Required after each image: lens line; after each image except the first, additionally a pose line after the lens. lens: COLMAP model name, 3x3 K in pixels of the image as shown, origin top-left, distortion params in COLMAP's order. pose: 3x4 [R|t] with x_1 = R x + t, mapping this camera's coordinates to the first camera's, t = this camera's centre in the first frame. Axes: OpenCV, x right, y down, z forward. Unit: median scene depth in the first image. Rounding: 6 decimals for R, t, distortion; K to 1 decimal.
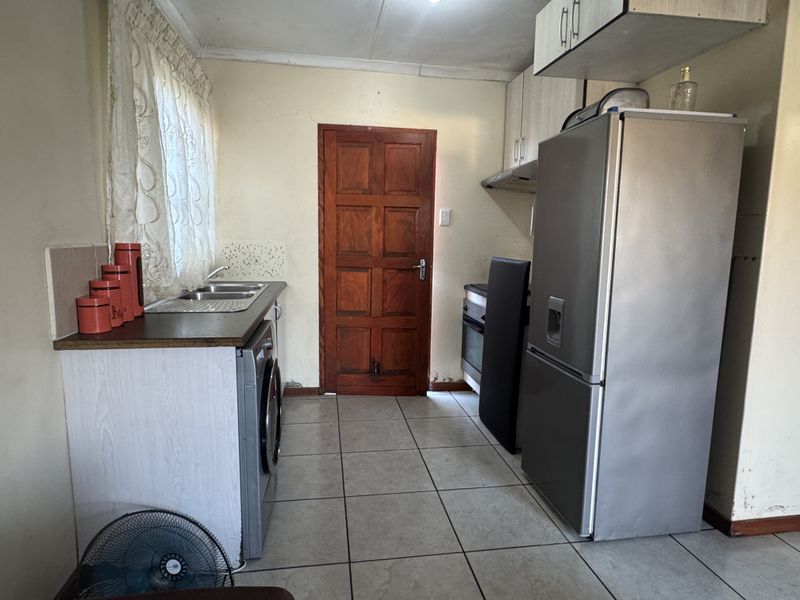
lens RADIAL K [[469.0, 0, 400.7], [0, 469.0, 302.6], [0, 0, 1]] dist [0.005130, 0.001948]
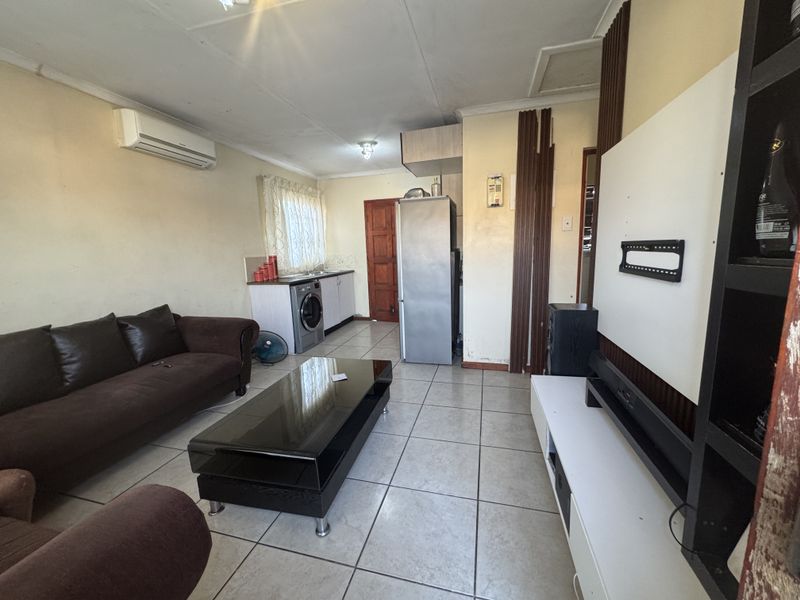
lens RADIAL K [[322.8, 0, 397.6], [0, 322.8, 301.9], [0, 0, 1]] dist [0.002963, 0.000543]
pose [[0.907486, 0.021008, -0.419557, 1.093297], [-0.010639, 0.999578, 0.027040, 0.118677], [0.419948, -0.020075, 0.907326, -0.635599]]
